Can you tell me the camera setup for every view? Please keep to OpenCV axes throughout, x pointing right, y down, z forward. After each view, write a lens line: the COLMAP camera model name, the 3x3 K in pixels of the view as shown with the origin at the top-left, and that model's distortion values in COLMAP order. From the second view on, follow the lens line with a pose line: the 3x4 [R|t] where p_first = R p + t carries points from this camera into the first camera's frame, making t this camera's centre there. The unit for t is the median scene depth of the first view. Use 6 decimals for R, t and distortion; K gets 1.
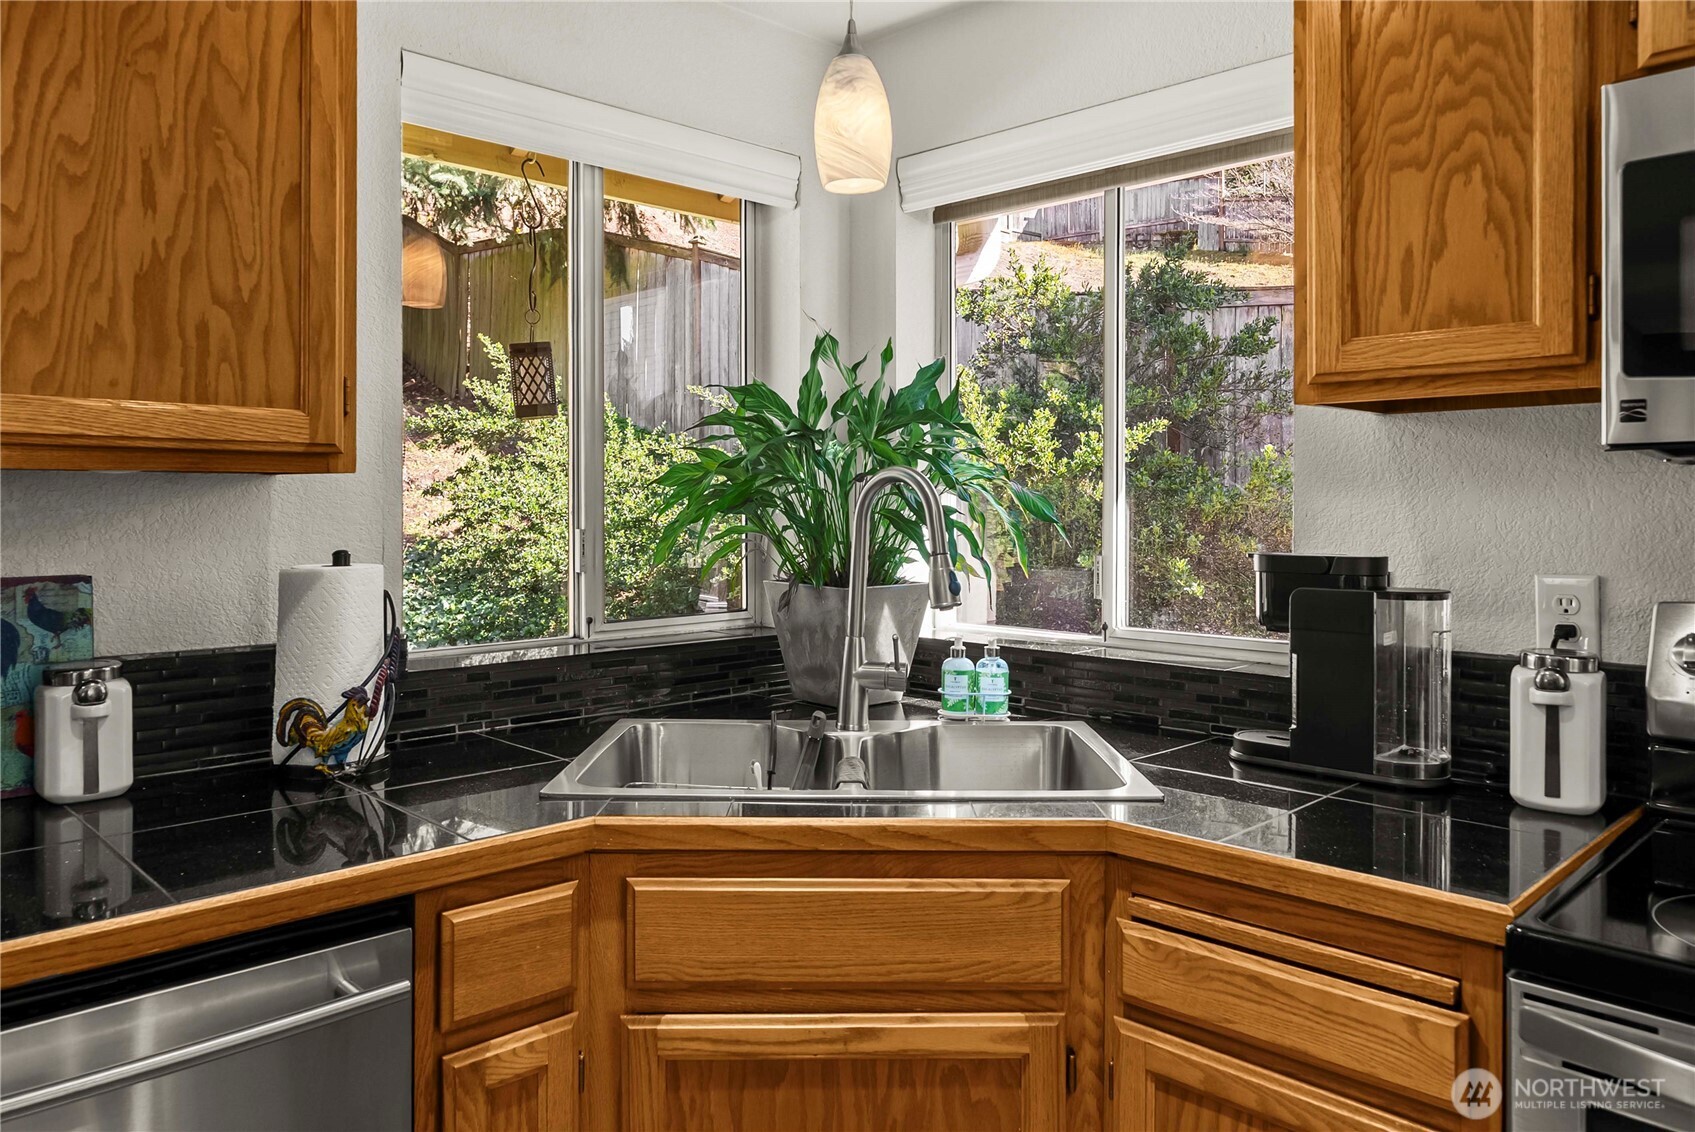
lens RADIAL K [[1192.6, 0, 846.4], [0, 1192.6, 508.4], [0, 0, 1]] dist [-0.000369, 0.001056]
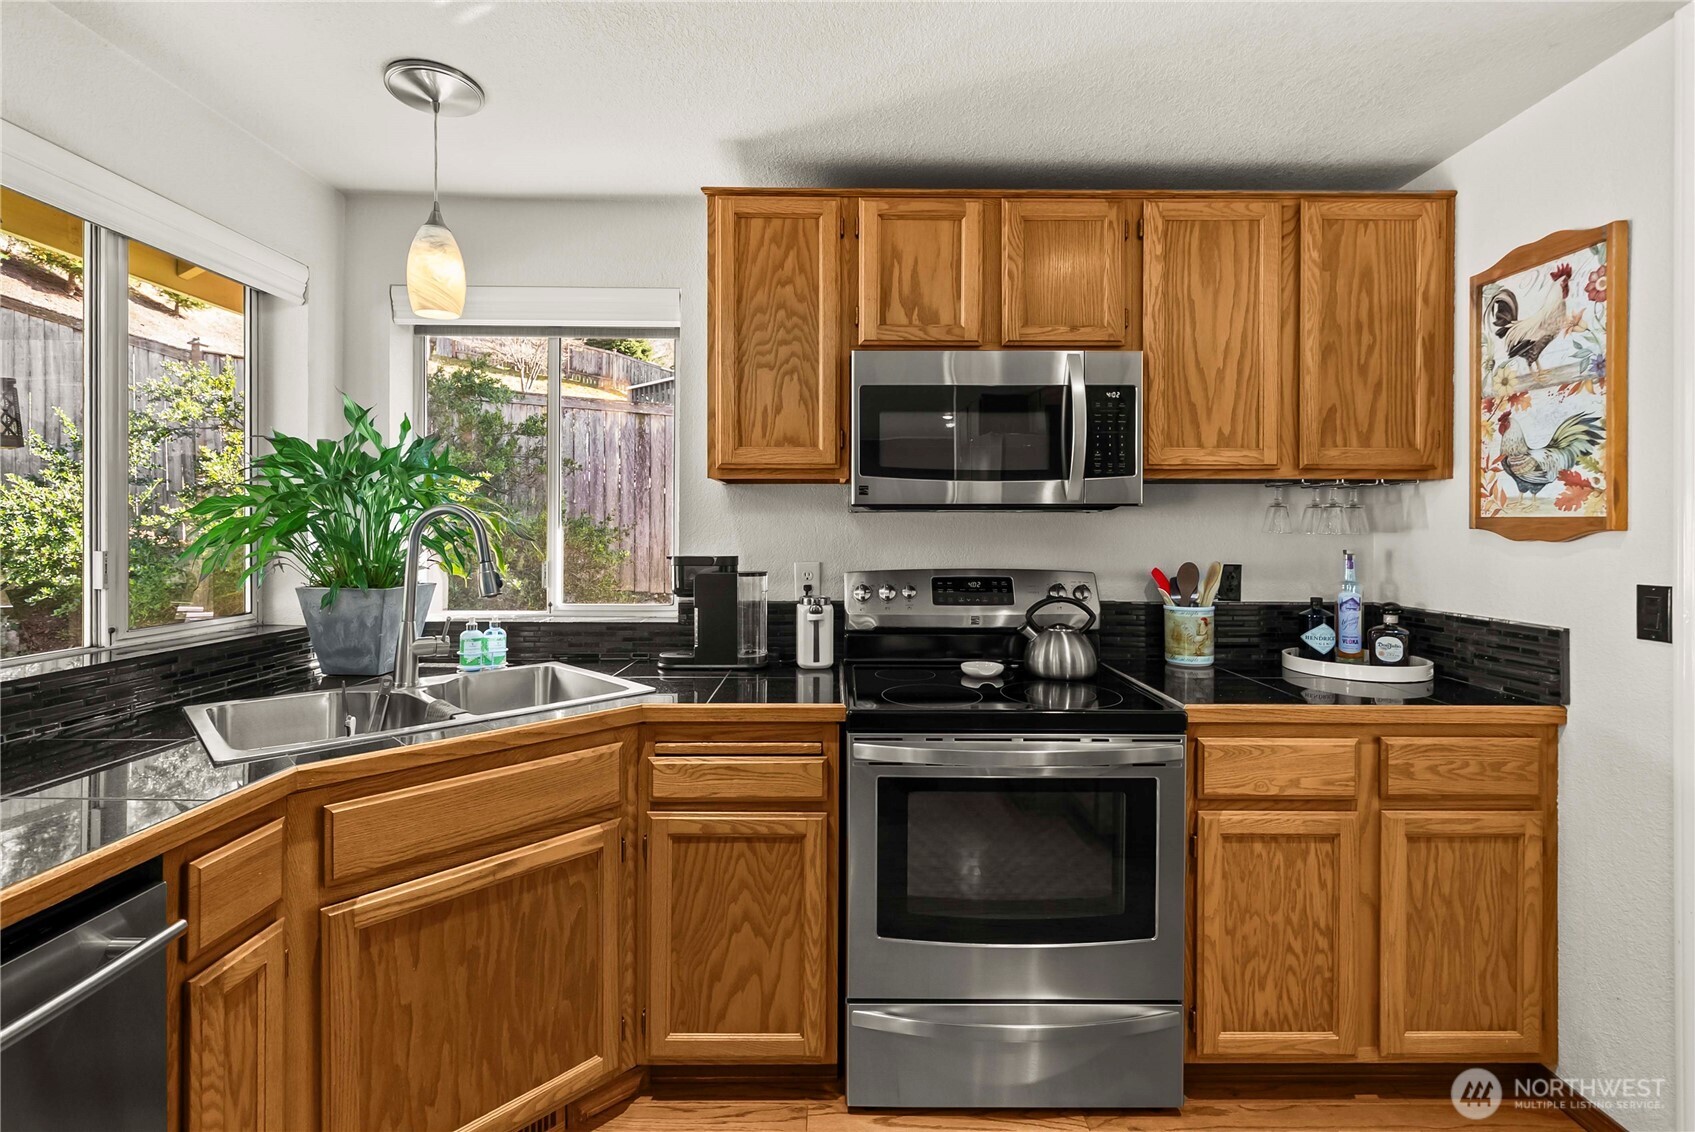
lens RADIAL K [[758.8, 0, 843.1], [0, 758.8, 528.4], [0, 0, 1]] dist [-0.000833, -0.000352]
pose [[0.699780, 0.001357, 0.714357, -0.388529], [0.001773, 0.999992, -0.003637, -0.000472], [-0.714356, 0.003812, 0.699772, -0.022640]]
